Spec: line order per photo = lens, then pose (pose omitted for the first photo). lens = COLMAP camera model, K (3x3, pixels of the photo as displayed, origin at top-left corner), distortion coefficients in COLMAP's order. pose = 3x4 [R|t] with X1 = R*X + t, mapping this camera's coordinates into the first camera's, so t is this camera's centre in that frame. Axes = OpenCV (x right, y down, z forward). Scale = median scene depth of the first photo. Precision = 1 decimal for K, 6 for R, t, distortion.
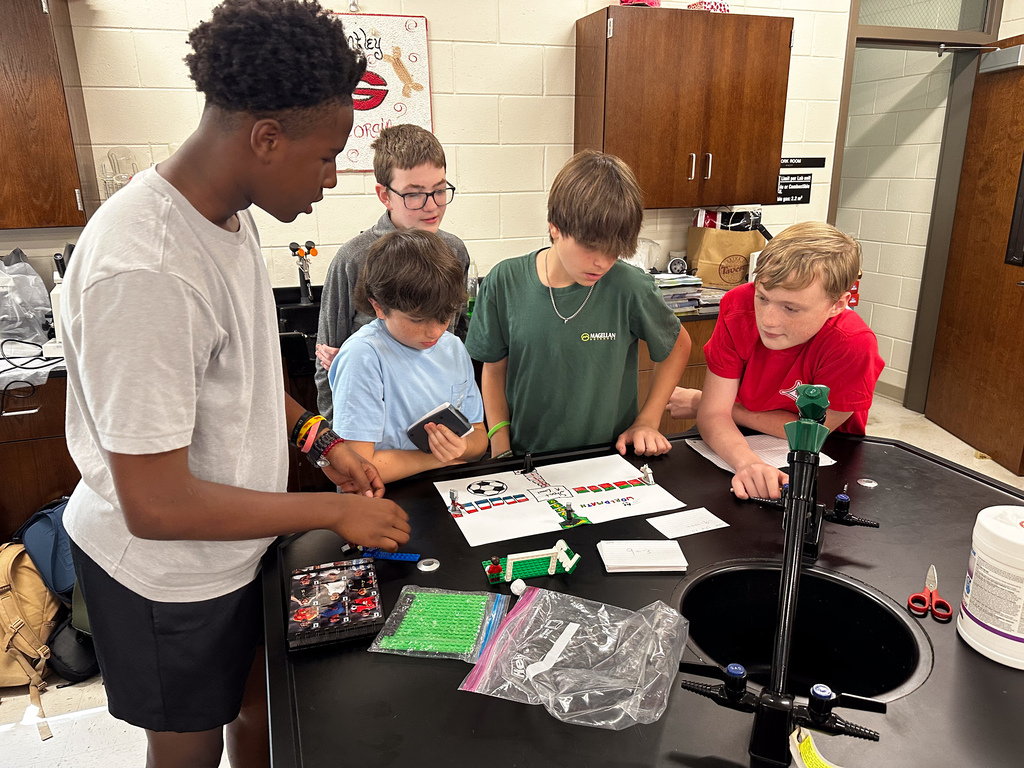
lens RADIAL K [[733.5, 0, 512.0], [0, 733.5, 384.0], [0, 0, 1]] dist [0.036413, -0.002724]
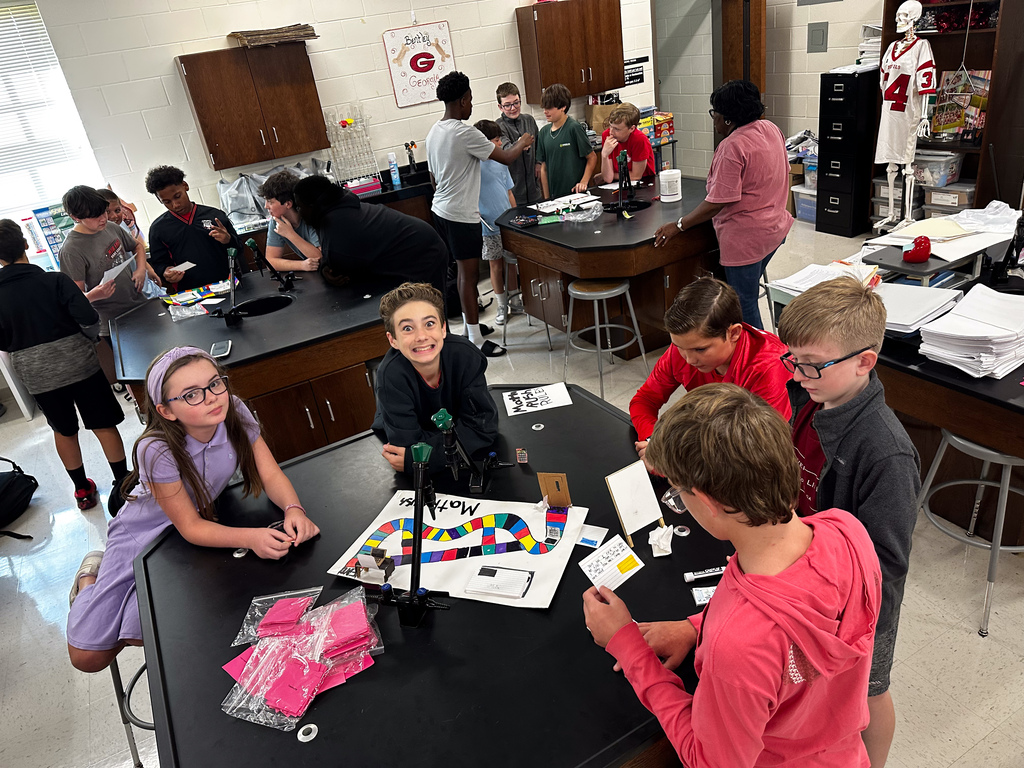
lens RADIAL K [[733.5, 0, 512.0], [0, 733.5, 384.0], [0, 0, 1]] dist [0.036413, -0.002724]
pose [[0.978491, -0.184987, 0.091293, -0.291030], [0.169190, 0.972854, 0.157894, 0.181215], [-0.118023, -0.139052, 0.983227, -1.104394]]
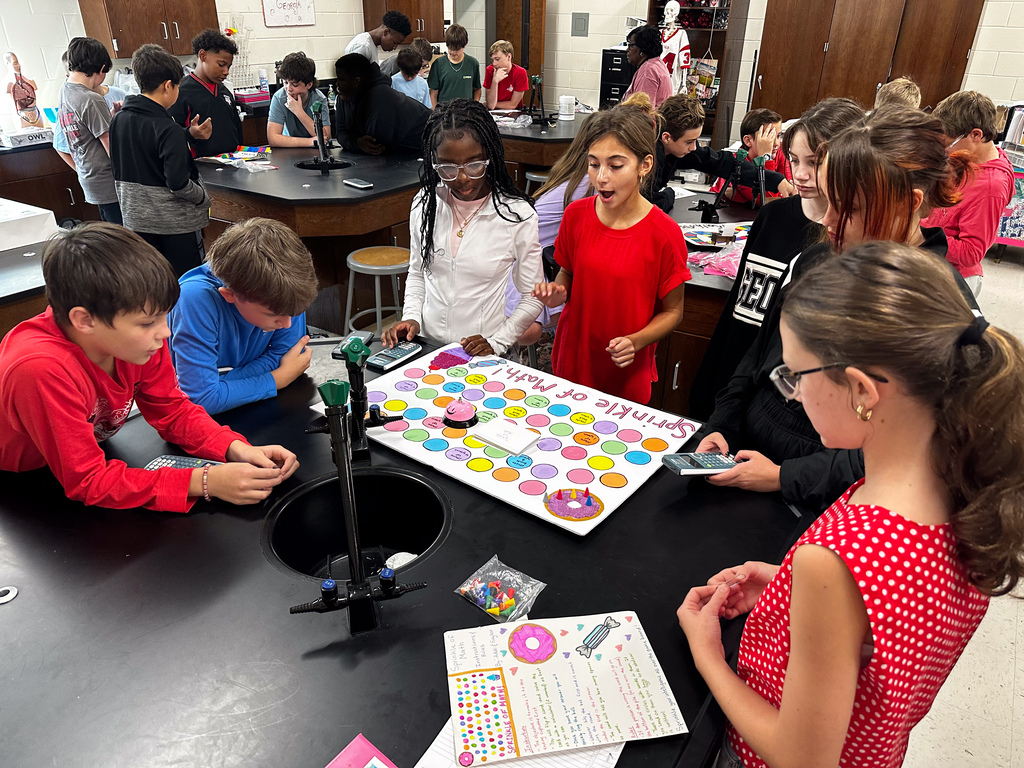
lens RADIAL K [[733.5, 0, 512.0], [0, 733.5, 384.0], [0, 0, 1]] dist [0.036413, -0.002724]
pose [[0.807775, -0.258151, 0.529960, -1.049079], [0.152884, 0.959995, 0.234598, 0.295428], [-0.569320, -0.108480, 0.814927, -1.207526]]
